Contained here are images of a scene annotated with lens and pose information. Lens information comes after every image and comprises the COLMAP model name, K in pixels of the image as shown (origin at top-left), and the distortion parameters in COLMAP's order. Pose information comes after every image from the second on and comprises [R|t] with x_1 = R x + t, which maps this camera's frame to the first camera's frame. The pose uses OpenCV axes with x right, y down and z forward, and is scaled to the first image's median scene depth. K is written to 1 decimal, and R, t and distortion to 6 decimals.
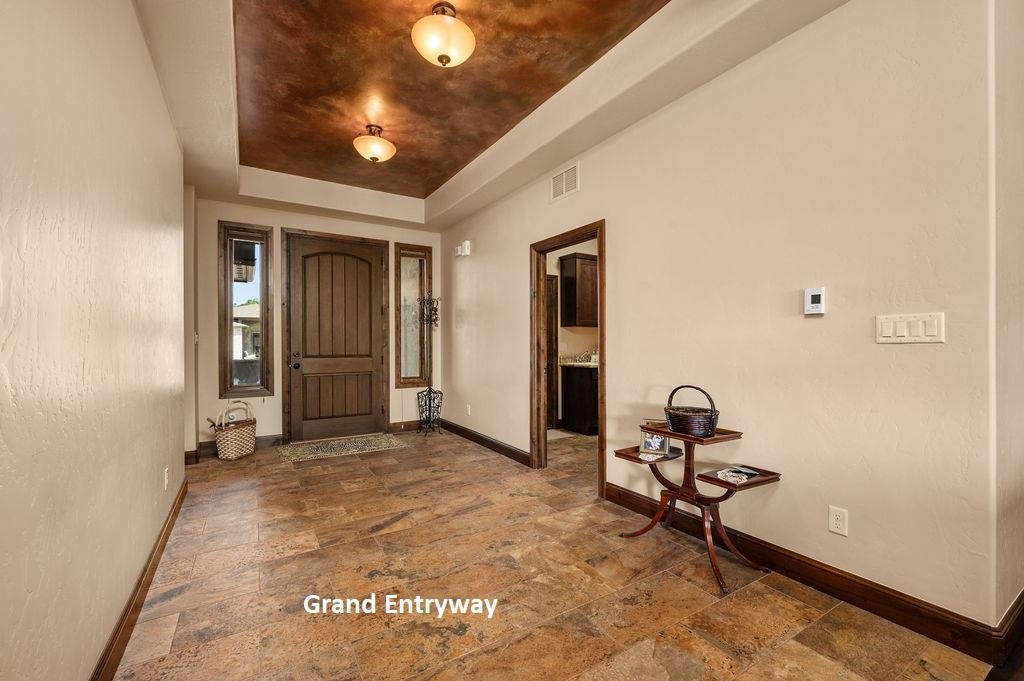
lens RADIAL K [[435.0, 0, 512.4], [0, 435.0, 341.5], [0, 0, 1]] dist [-0.001131, -0.000114]
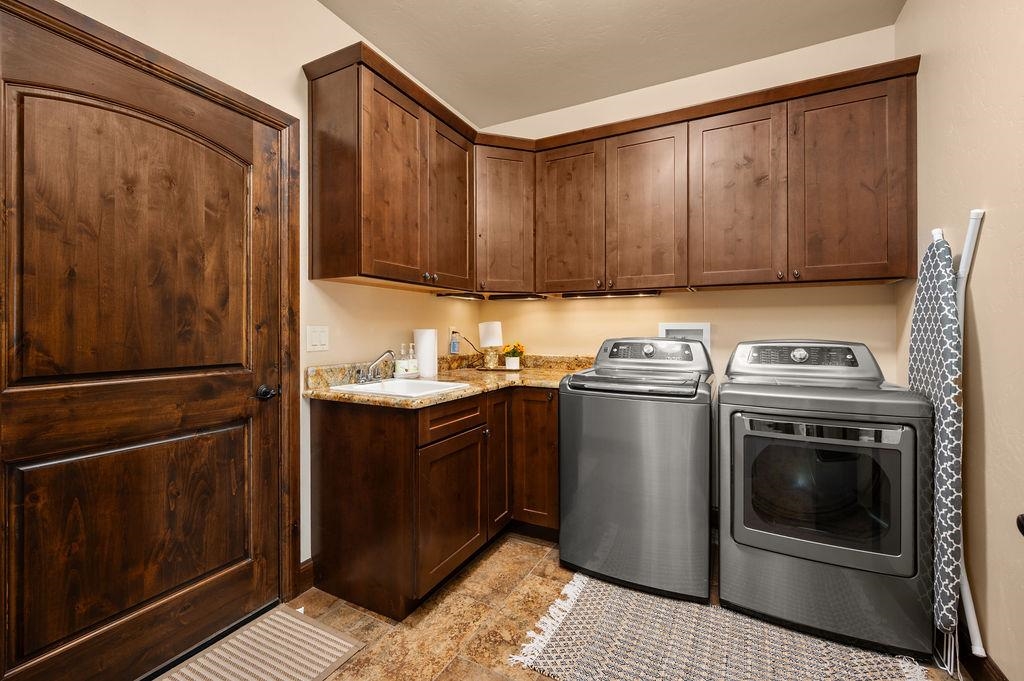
lens RADIAL K [[435.0, 0, 512.3], [0, 435.0, 335.0], [0, 0, 1]] dist [-0.001131, -0.000114]
pose [[0.857853, 0.000378, 0.513895, 0.074934], [-0.001402, 0.999998, 0.001606, 0.008944], [-0.513893, -0.002098, 0.857851, 0.646559]]
